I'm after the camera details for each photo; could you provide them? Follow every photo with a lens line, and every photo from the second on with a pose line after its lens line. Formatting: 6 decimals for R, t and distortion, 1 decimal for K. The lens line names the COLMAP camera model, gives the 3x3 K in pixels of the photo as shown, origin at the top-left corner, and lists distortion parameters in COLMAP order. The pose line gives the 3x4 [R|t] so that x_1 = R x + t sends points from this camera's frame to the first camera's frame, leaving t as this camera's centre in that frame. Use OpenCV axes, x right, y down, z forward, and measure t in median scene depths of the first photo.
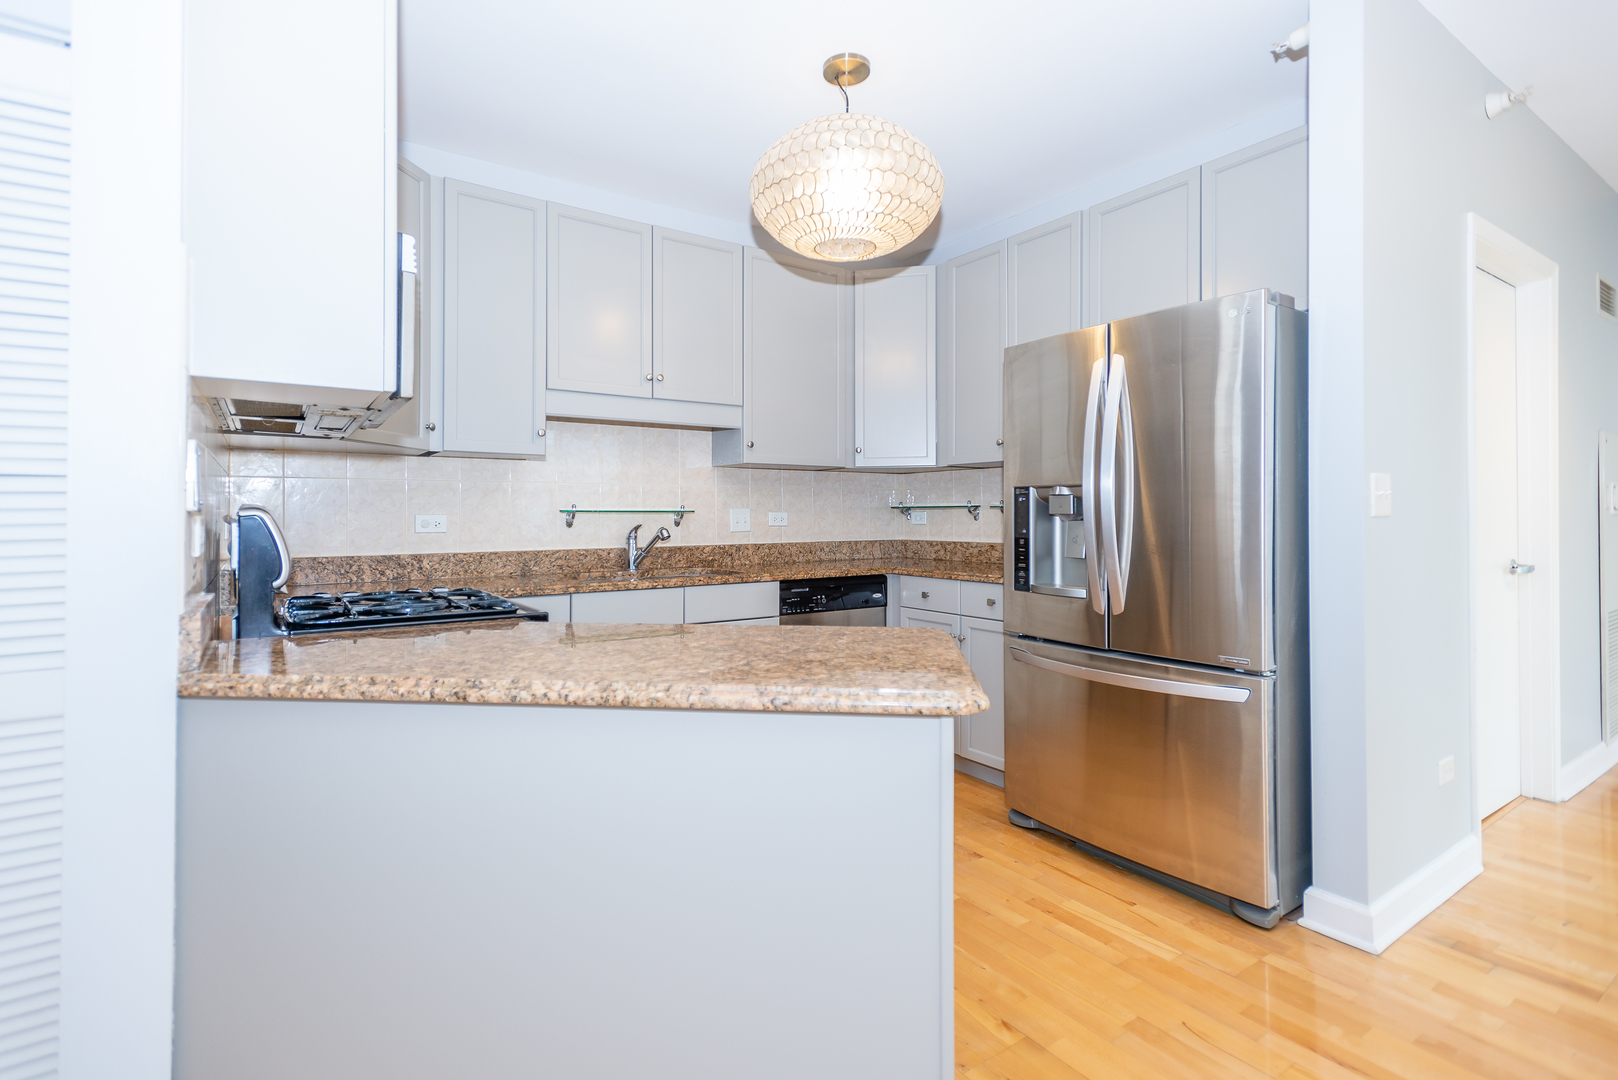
lens RADIAL K [[772.4, 0, 813.3], [0, 772.4, 518.7], [0, 0, 1]] dist [0.013475, 0.000007]
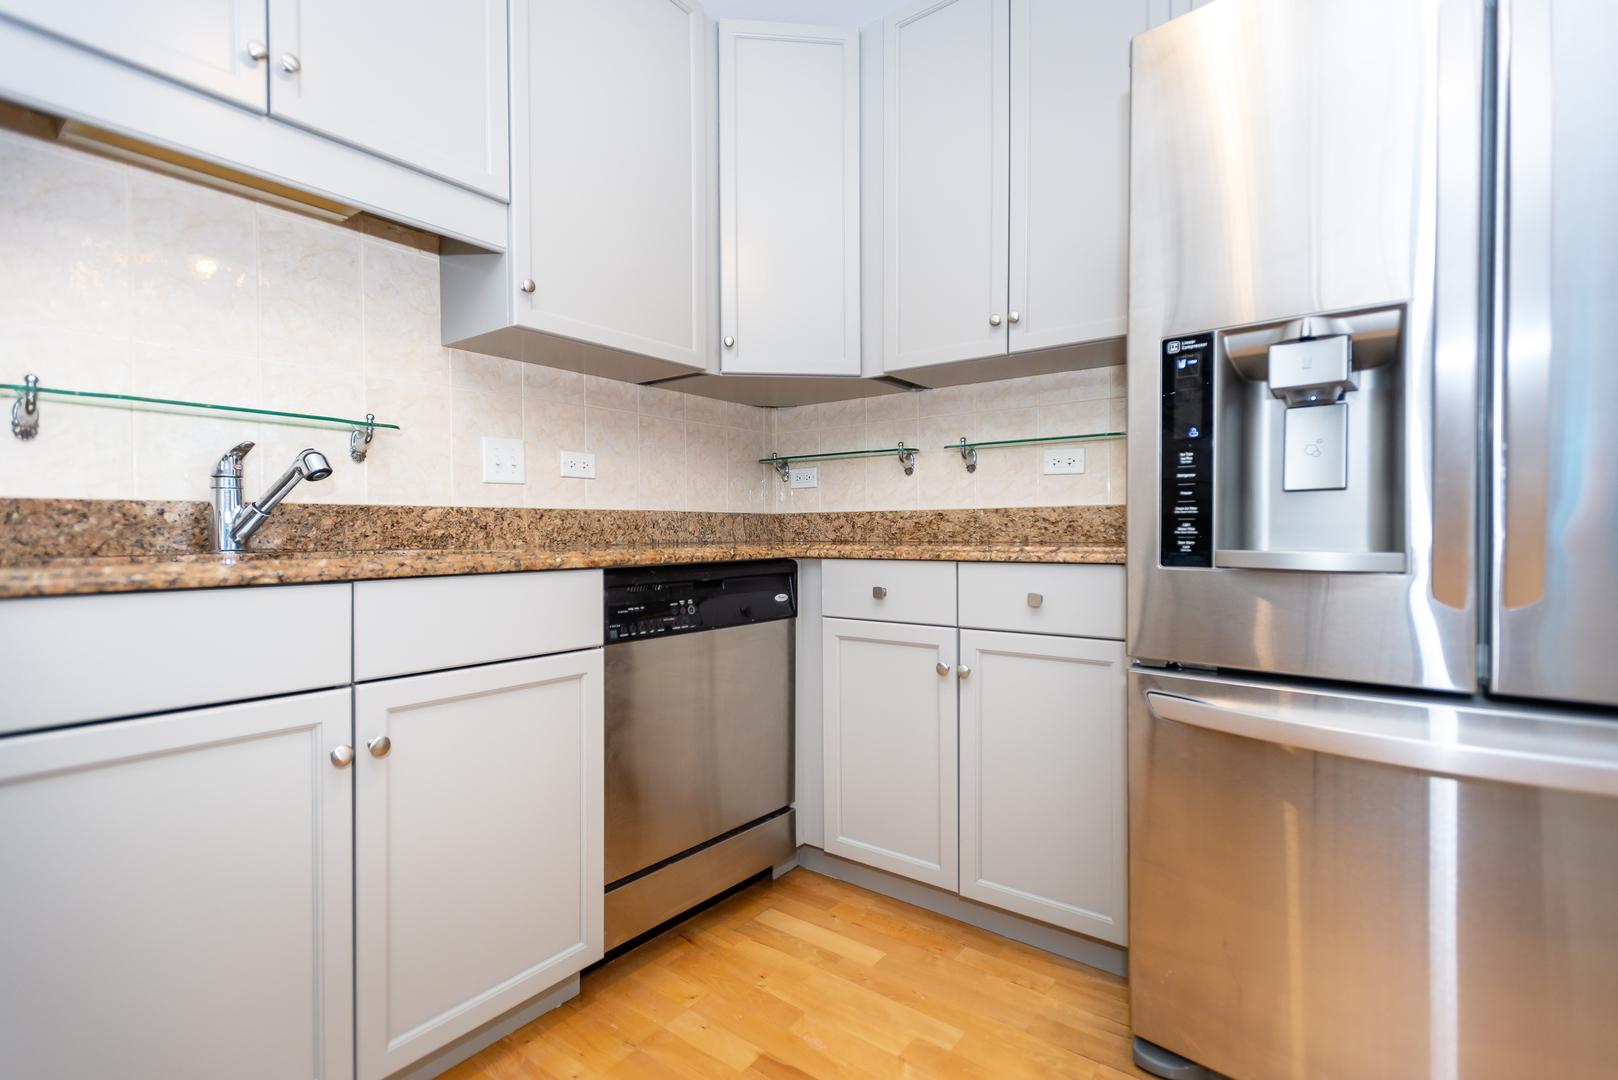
lens RADIAL K [[764.5, 0, 809.0], [0, 764.5, 540.0], [0, 0, 1]] dist [0.012280, -0.000944]
pose [[0.955687, -0.006427, 0.294313, -0.057496], [0.004433, 0.999962, 0.007442, 0.058386], [-0.294350, -0.005807, 0.955680, 0.513919]]
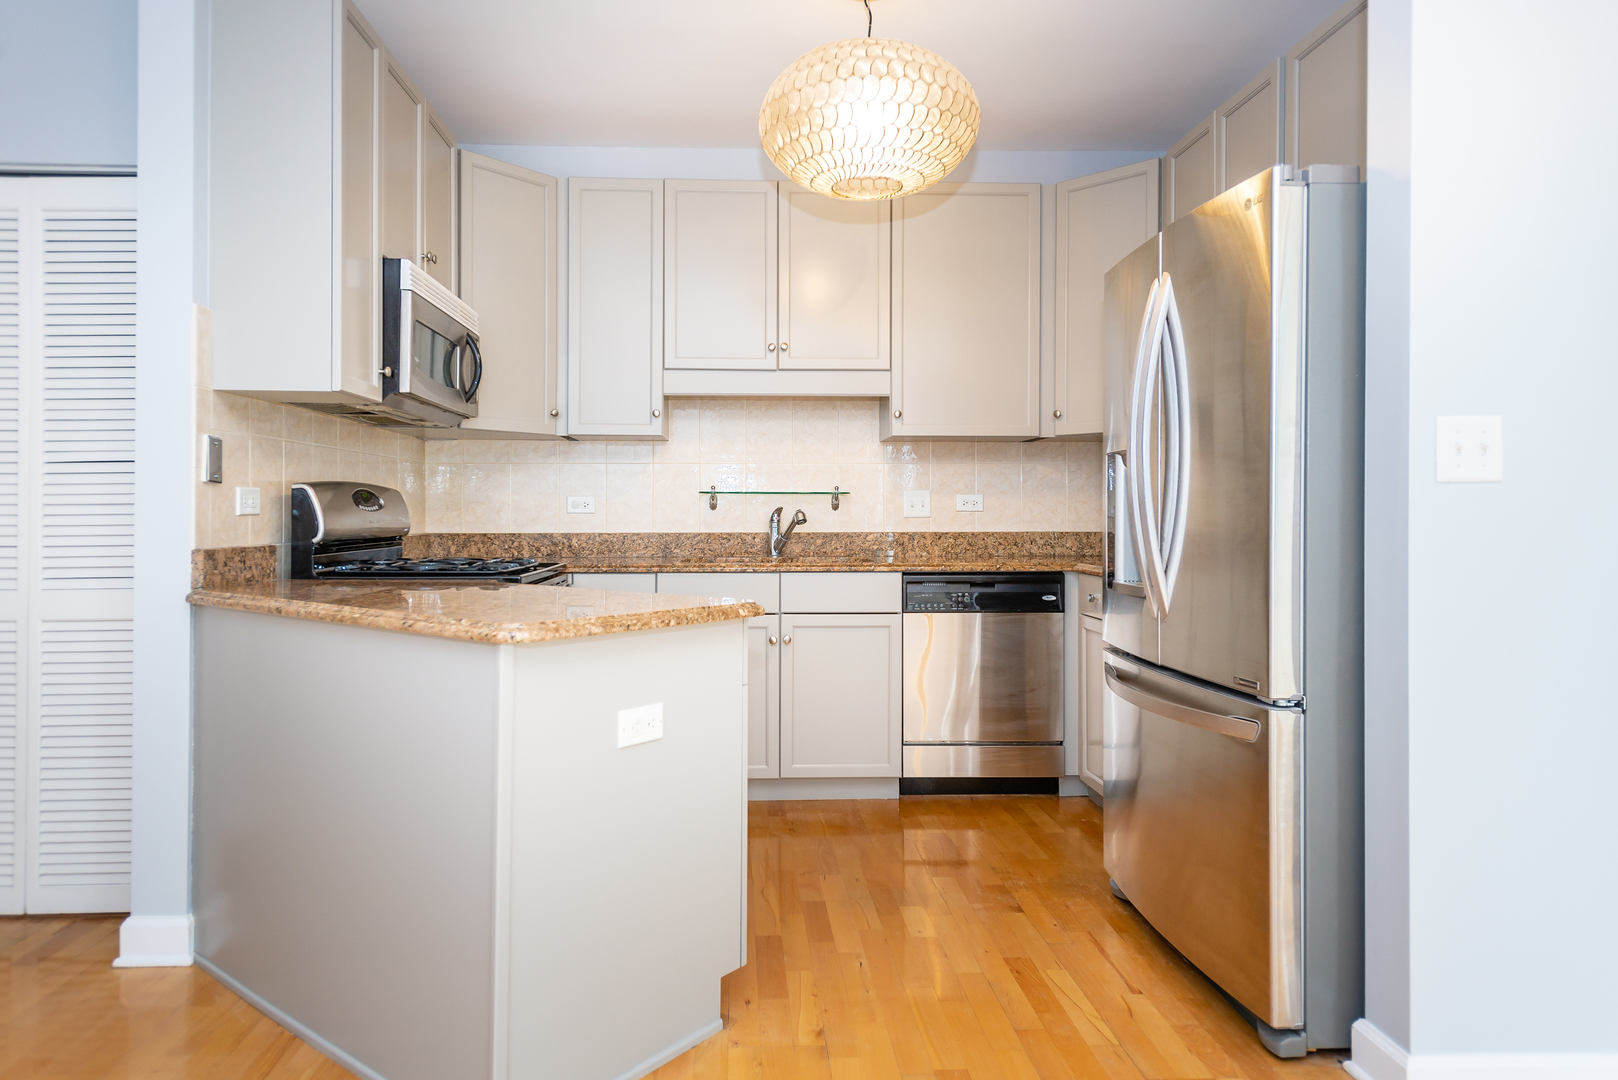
lens RADIAL K [[1034.9, 0, 803.9], [0, 1034.9, 505.5], [0, 0, 1]] dist [0.018859, -0.000251]
pose [[0.851872, -0.000174, -0.523750, 0.448380], [-0.005319, 0.999945, -0.008984, 0.016591], [0.523723, 0.010439, 0.851825, -0.037898]]
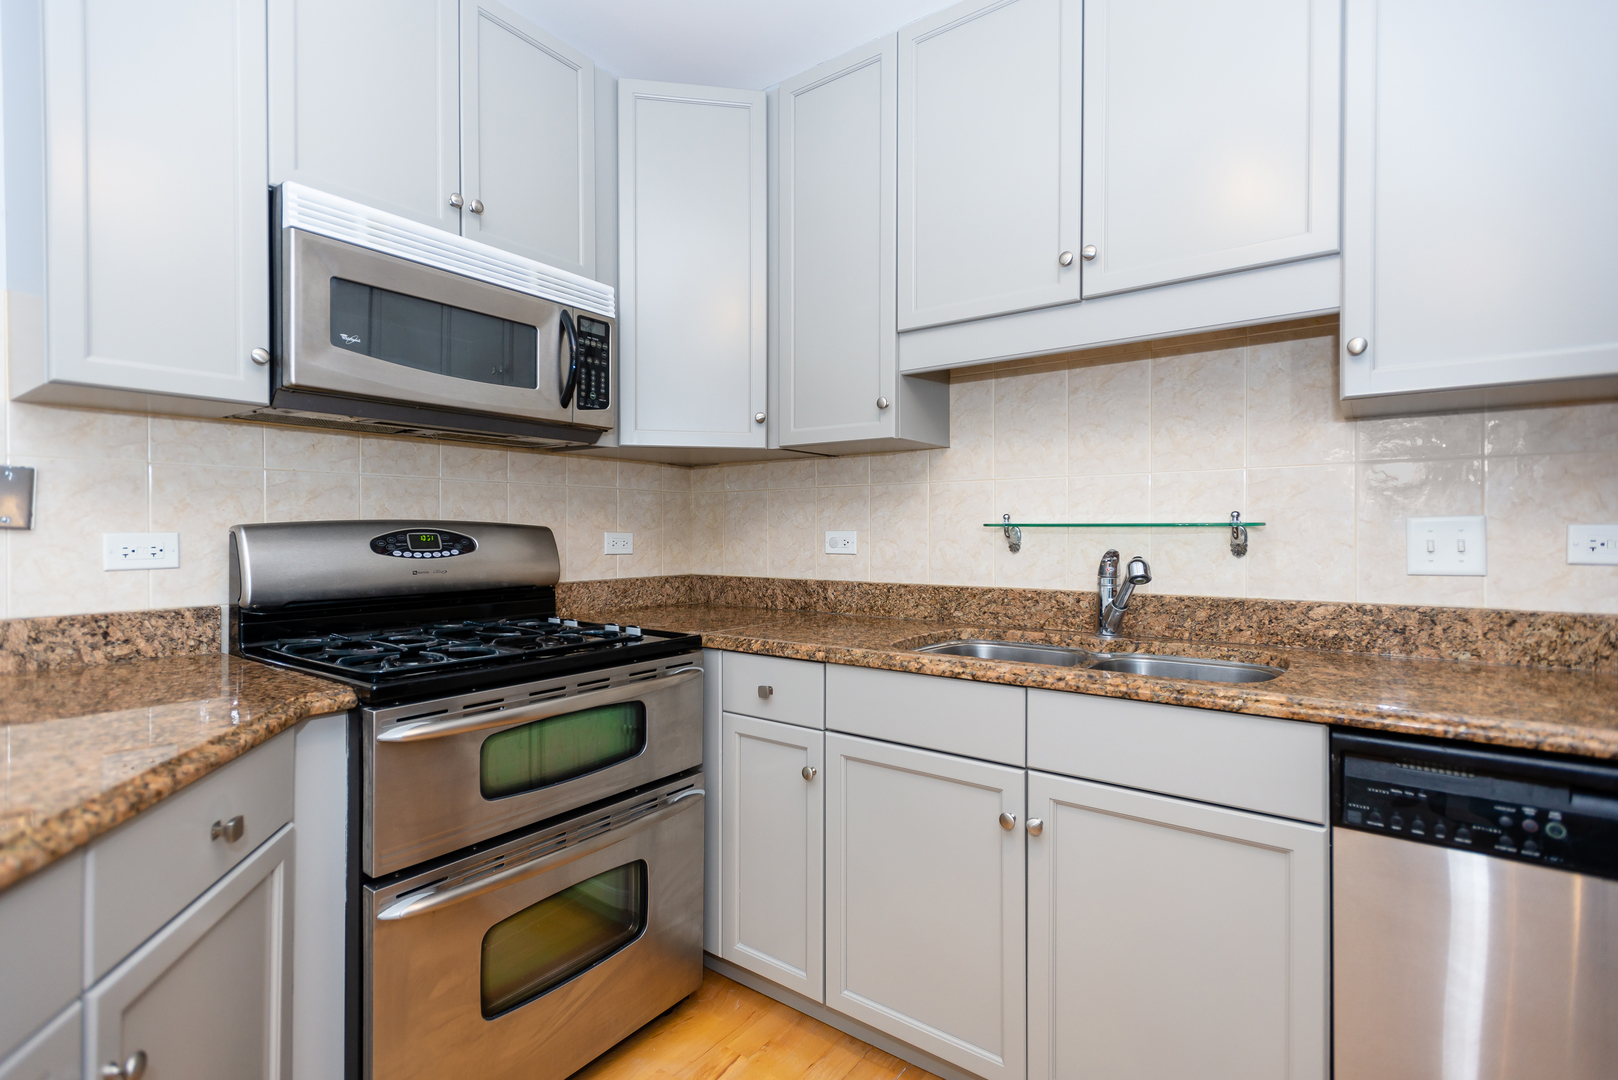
lens RADIAL K [[771.3, 0, 791.8], [0, 771.3, 533.5], [0, 0, 1]] dist [0.012838, -0.001598]
pose [[0.298621, 0.005774, -0.954354, 0.208386], [-0.004605, 0.999979, 0.004609, -0.005460], [0.954361, 0.003018, 0.298641, 0.640978]]
